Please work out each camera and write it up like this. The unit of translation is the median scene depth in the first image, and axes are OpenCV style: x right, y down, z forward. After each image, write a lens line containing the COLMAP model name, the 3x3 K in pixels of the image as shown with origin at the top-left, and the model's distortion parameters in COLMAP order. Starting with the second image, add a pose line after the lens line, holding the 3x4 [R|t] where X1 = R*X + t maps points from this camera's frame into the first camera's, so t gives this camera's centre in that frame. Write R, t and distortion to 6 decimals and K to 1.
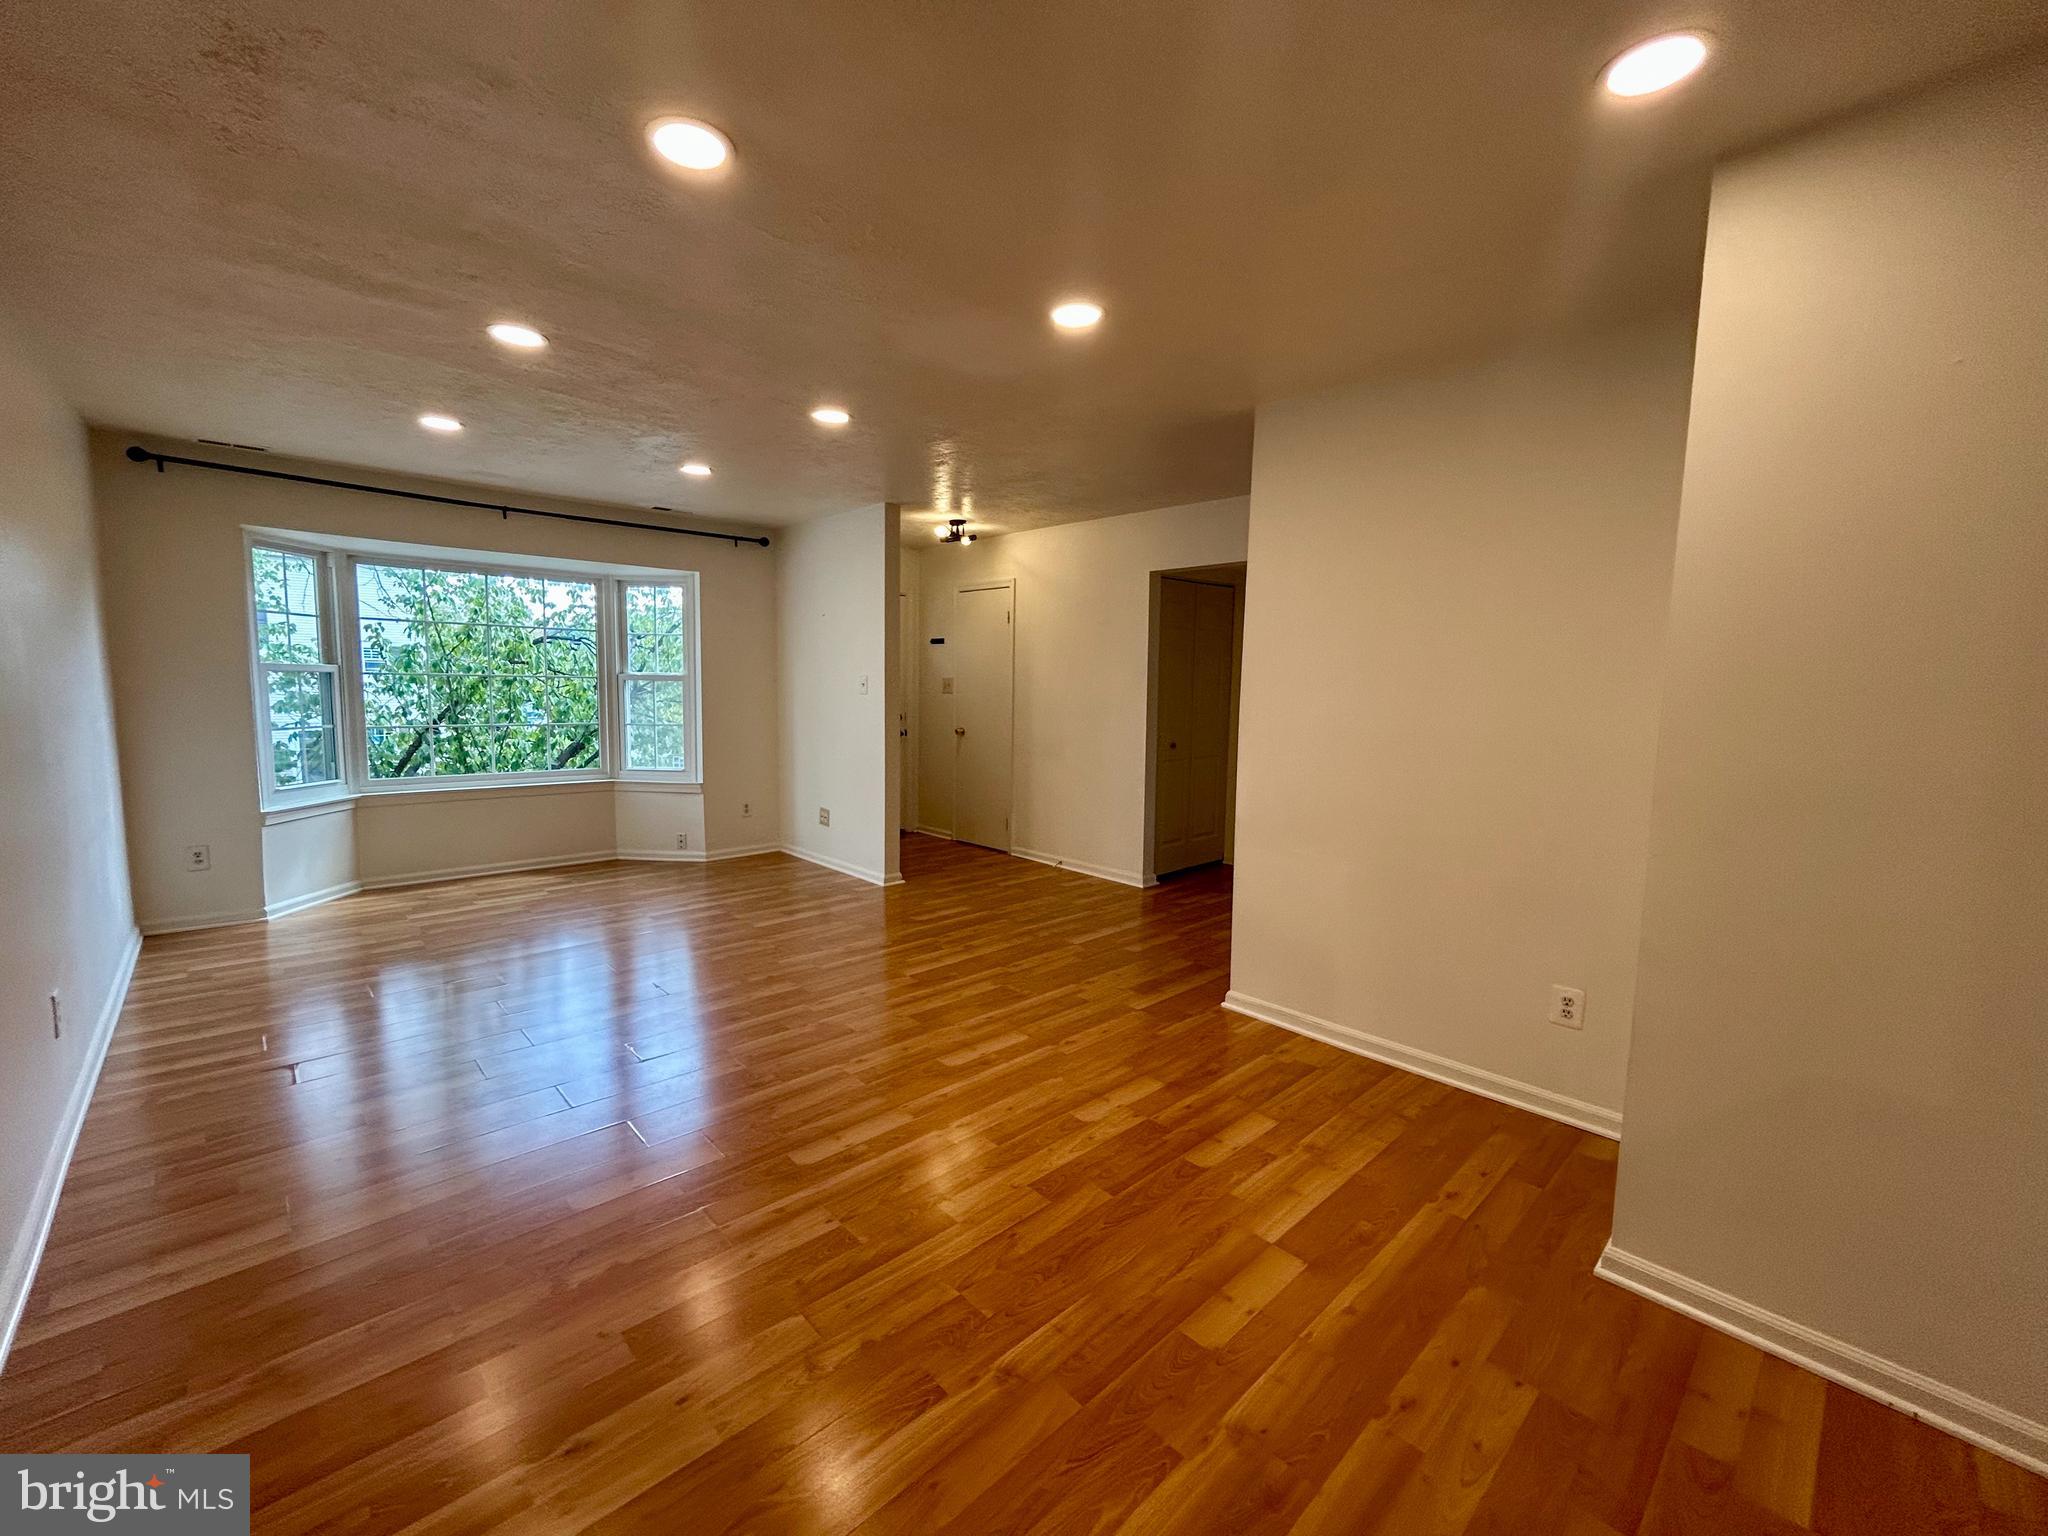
lens RADIAL K [[834.8, 0, 1016.7], [0, 834.8, 776.8], [0, 0, 1]] dist [0.005024, 0.000649]
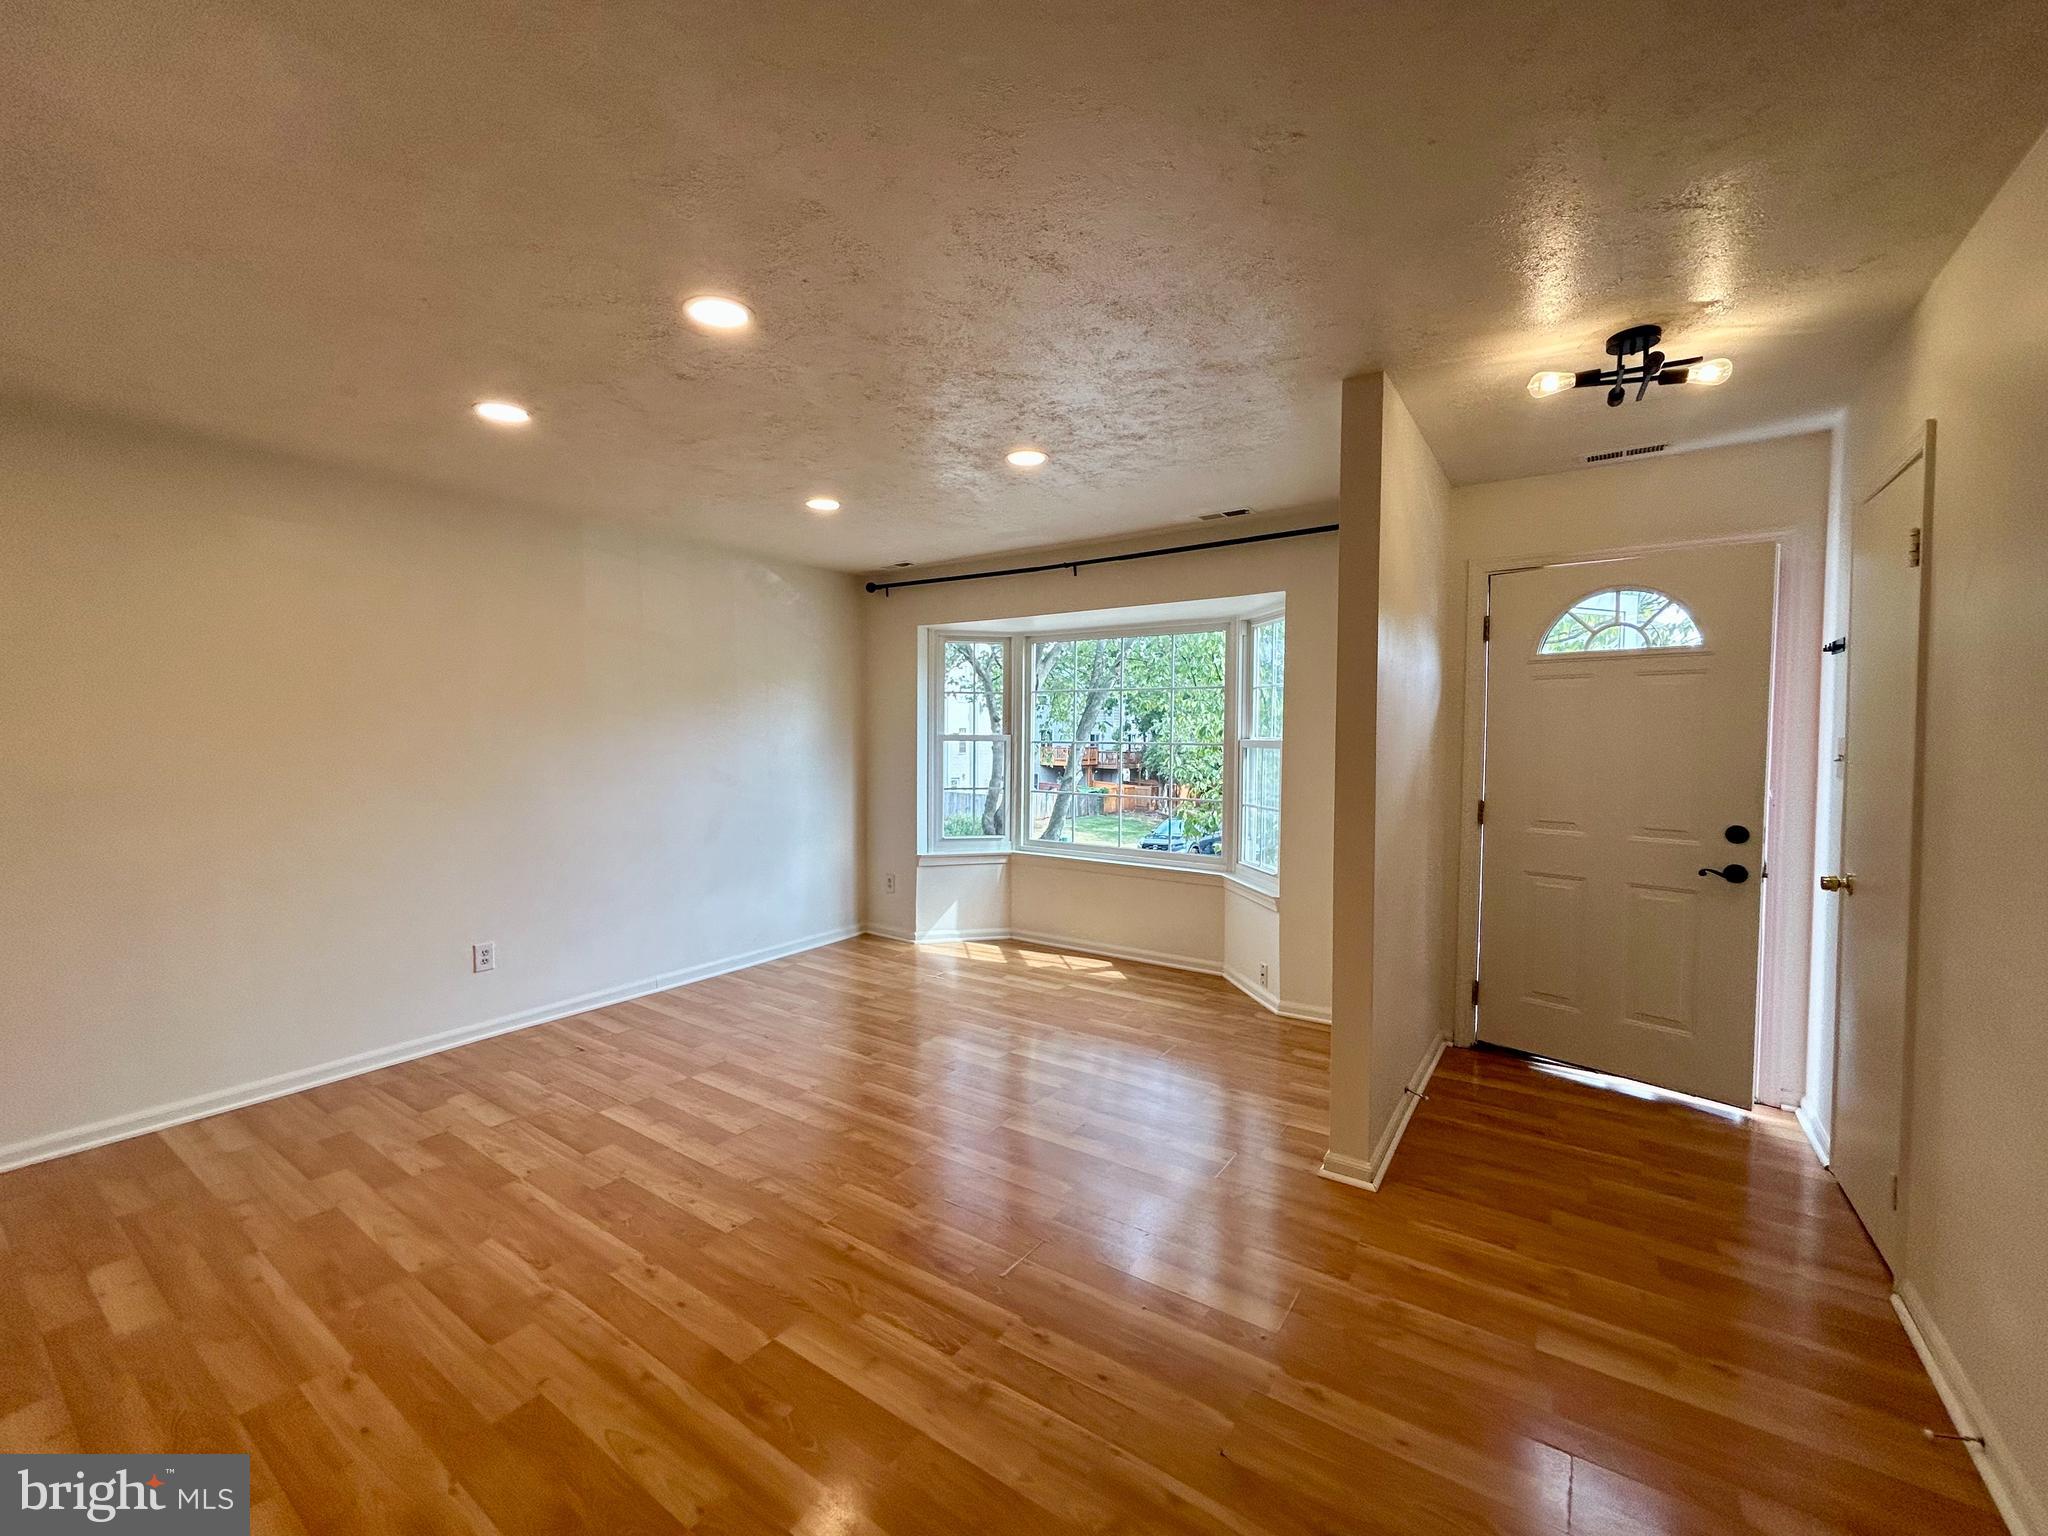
lens RADIAL K [[834.8, 0, 1019.1], [0, 834.8, 768.7], [0, 0, 1]] dist [0.005024, 0.000649]
pose [[0.211369, 0.022924, -0.977137, 0.307386], [-0.109125, 0.994028, -0.000285, -0.092843], [0.971295, 0.106690, 0.212608, 0.813596]]
